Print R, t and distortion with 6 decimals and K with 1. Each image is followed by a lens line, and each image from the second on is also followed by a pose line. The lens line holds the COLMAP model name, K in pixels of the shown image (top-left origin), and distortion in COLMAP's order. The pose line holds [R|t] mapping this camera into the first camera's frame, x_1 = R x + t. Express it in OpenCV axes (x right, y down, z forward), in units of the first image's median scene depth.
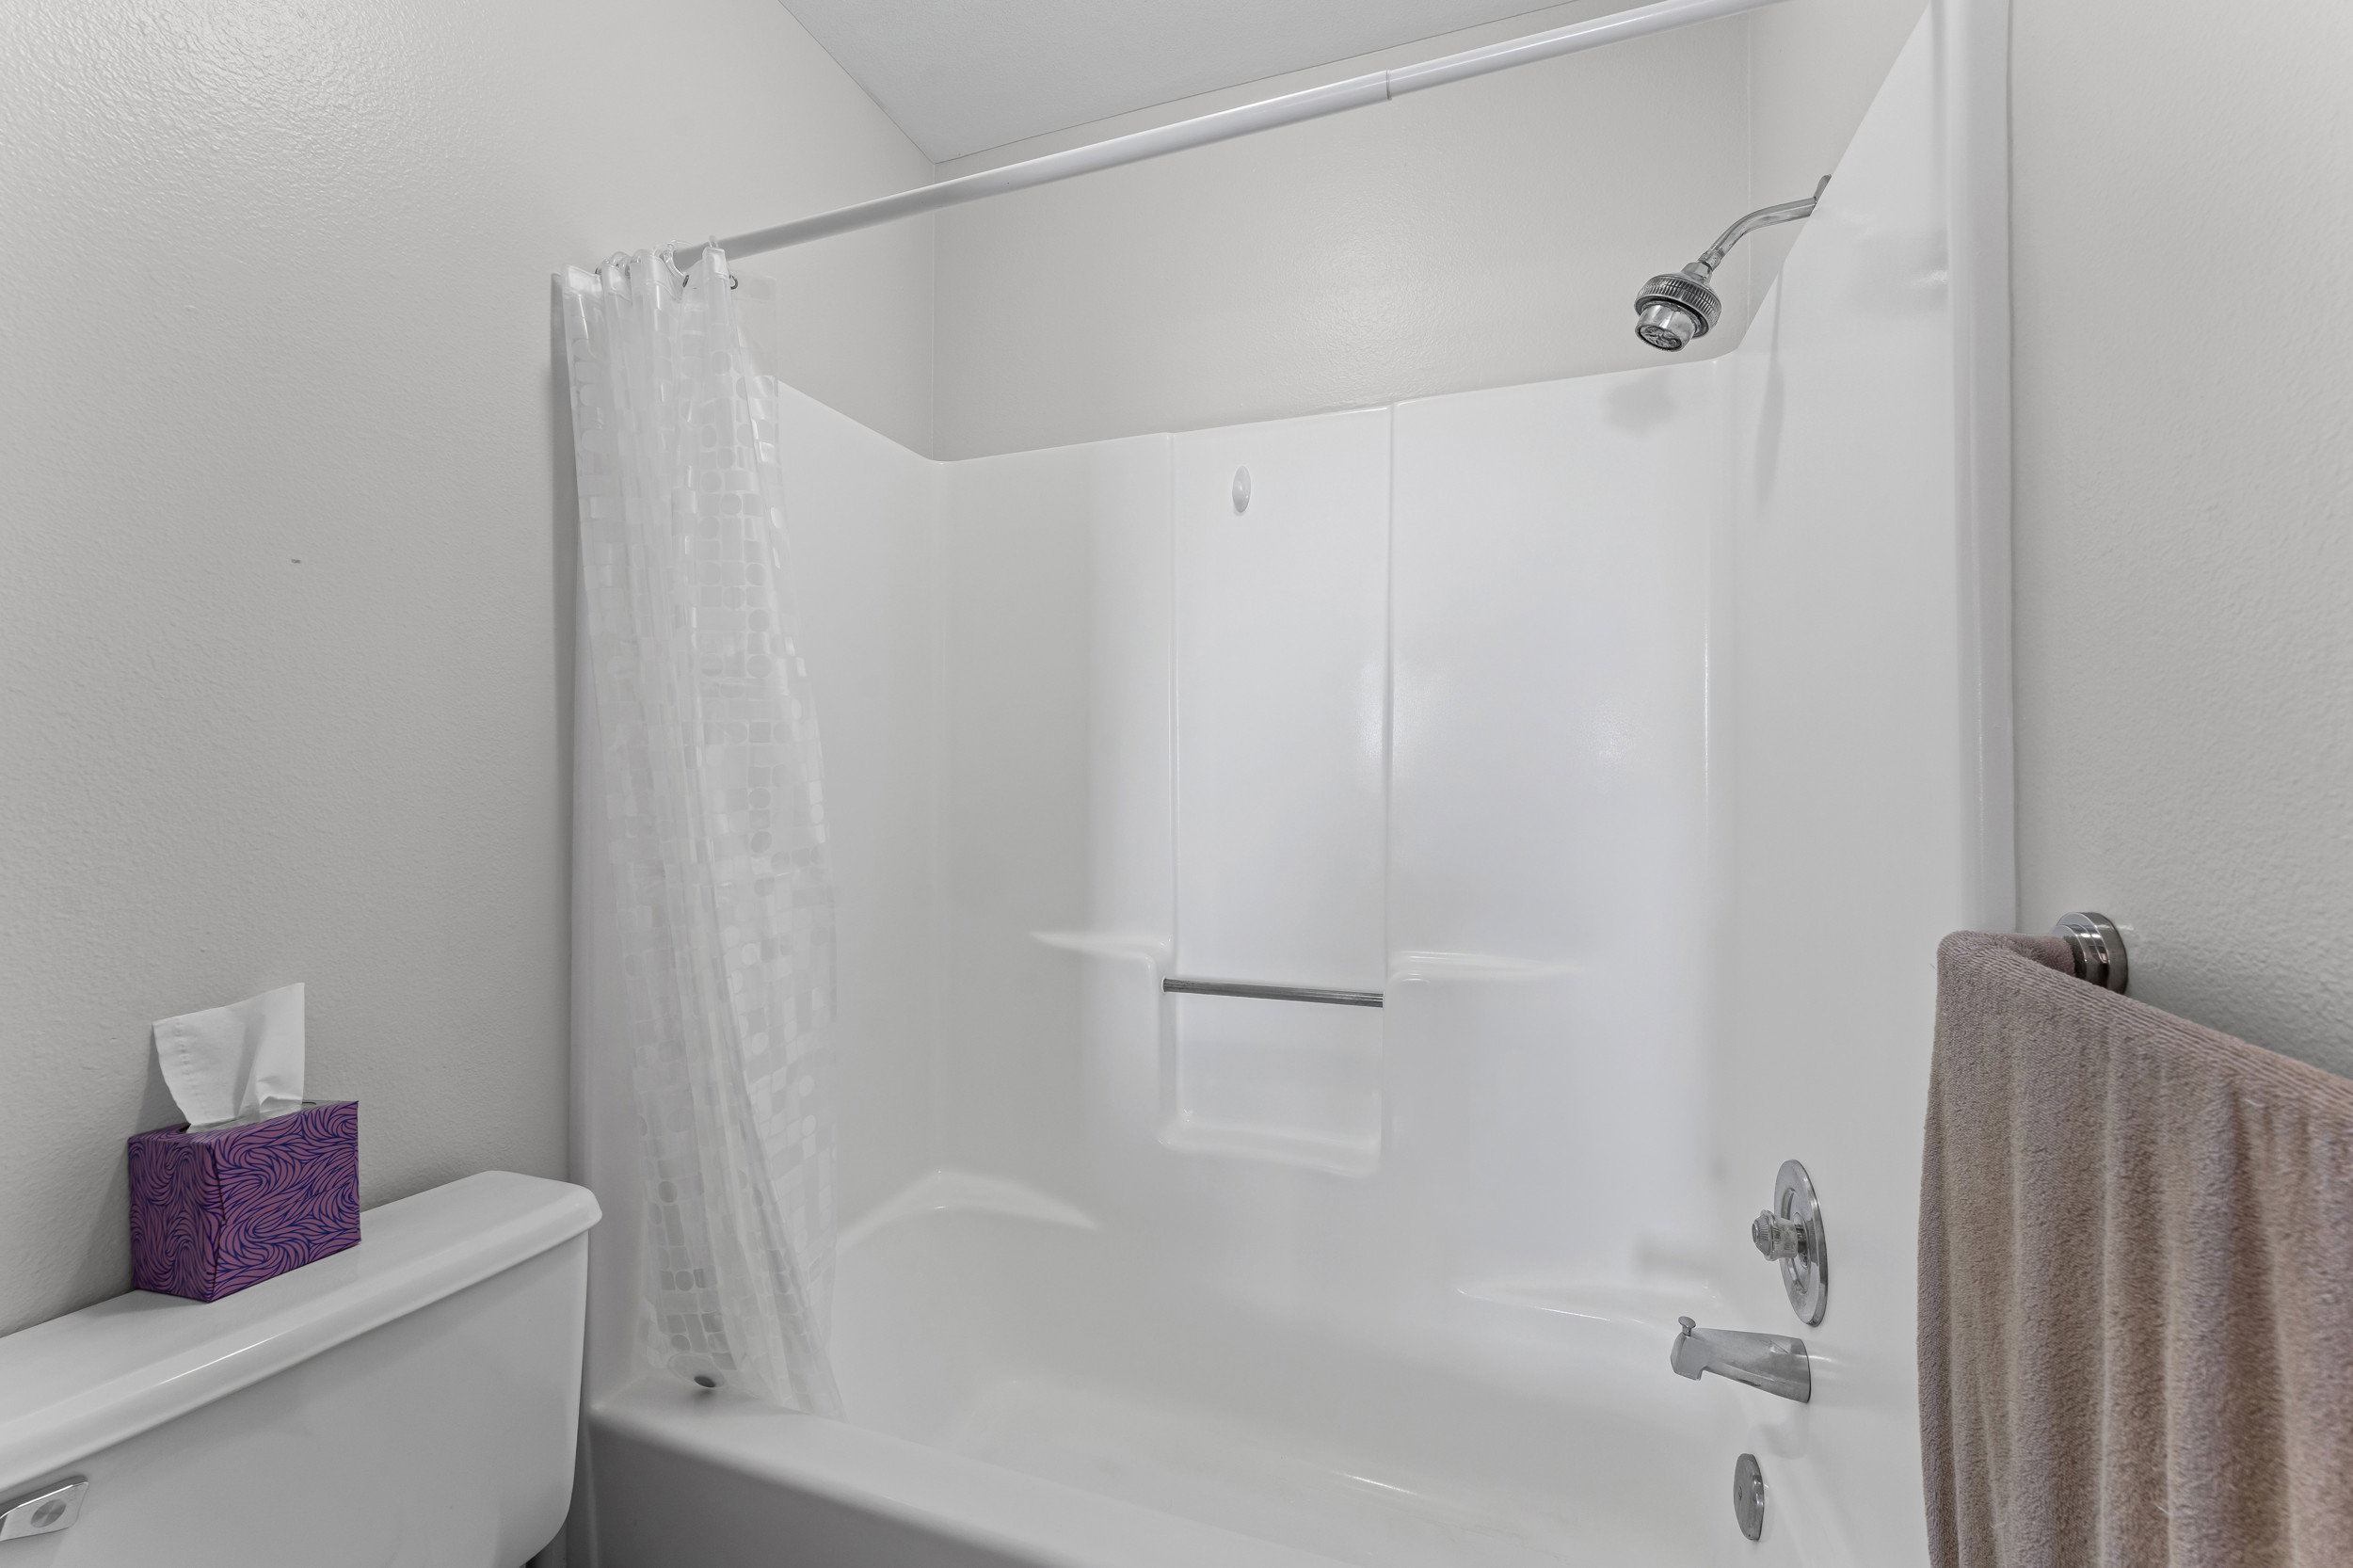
lens RADIAL K [[925.6, 0, 1181.5], [0, 925.6, 776.9], [0, 0, 1]] dist [0.002017, 0.000124]
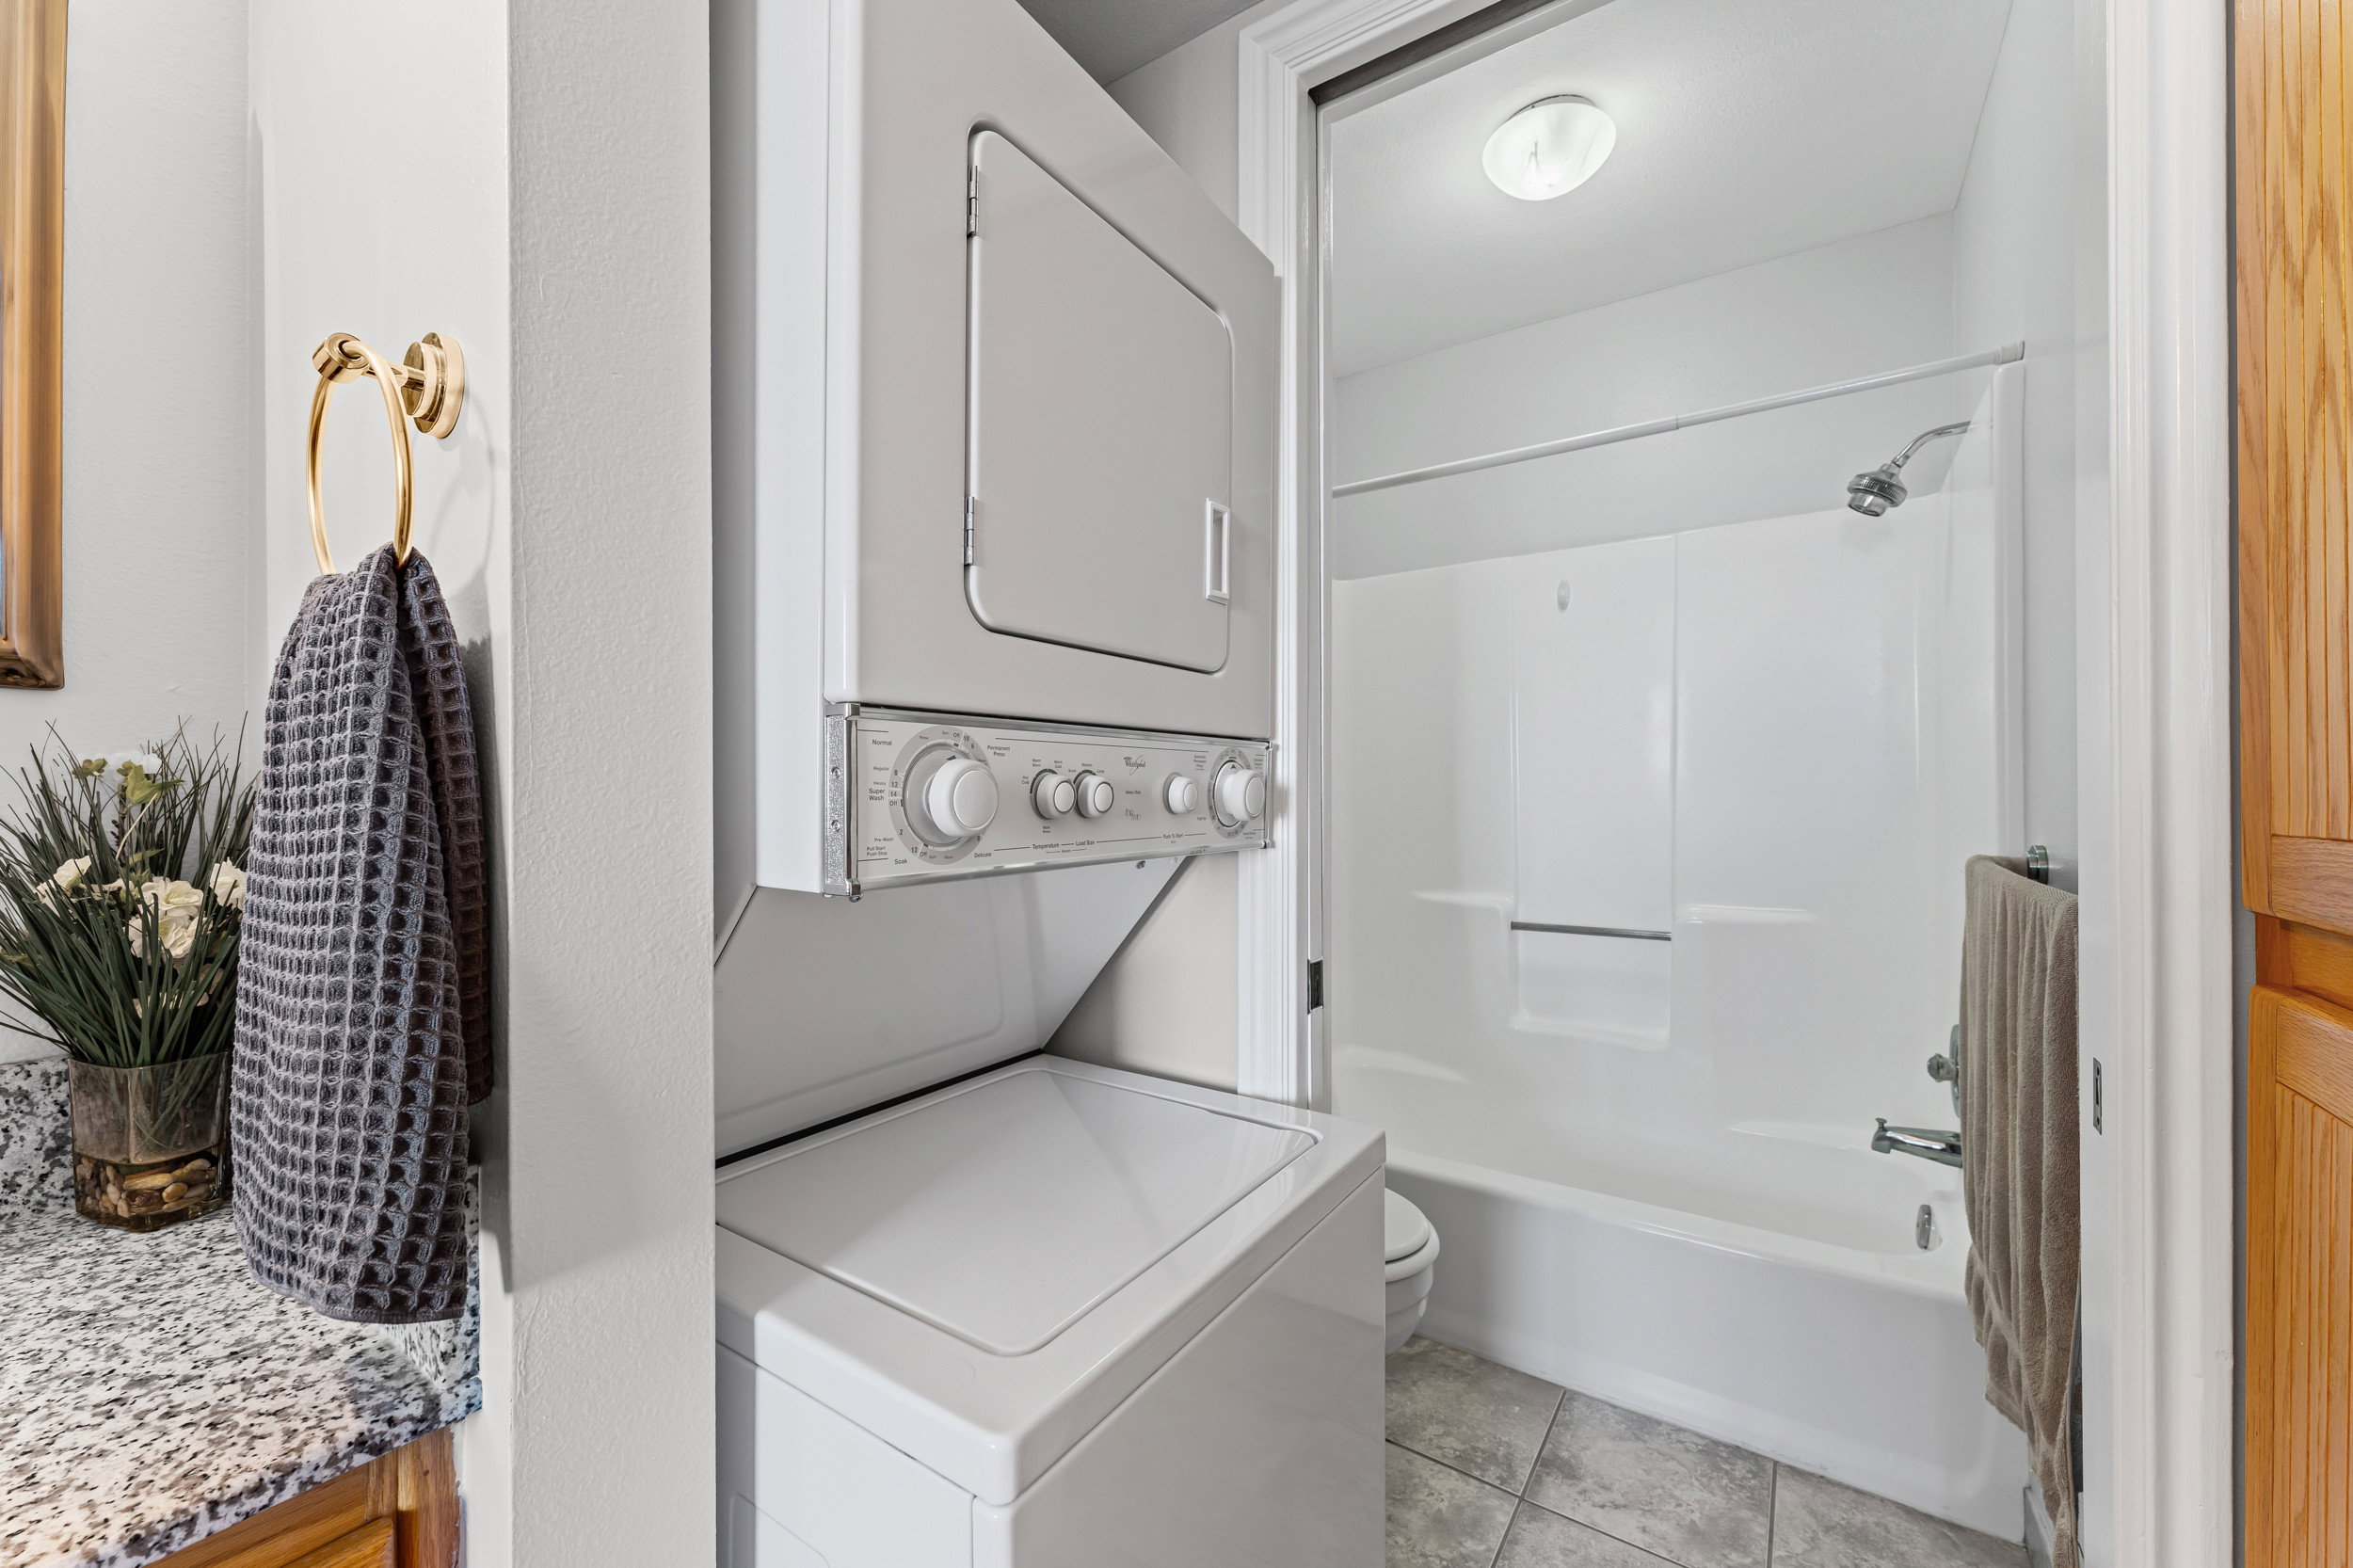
lens RADIAL K [[925.6, 0, 1164.4], [0, 925.6, 795.5], [0, 0, 1]] dist [0.002017, 0.000124]
pose [[0.962129, -0.005176, -0.272546, -0.212583], [0.006983, 0.999960, 0.005661, -0.000209], [0.272506, -0.007350, 0.962126, -0.873376]]
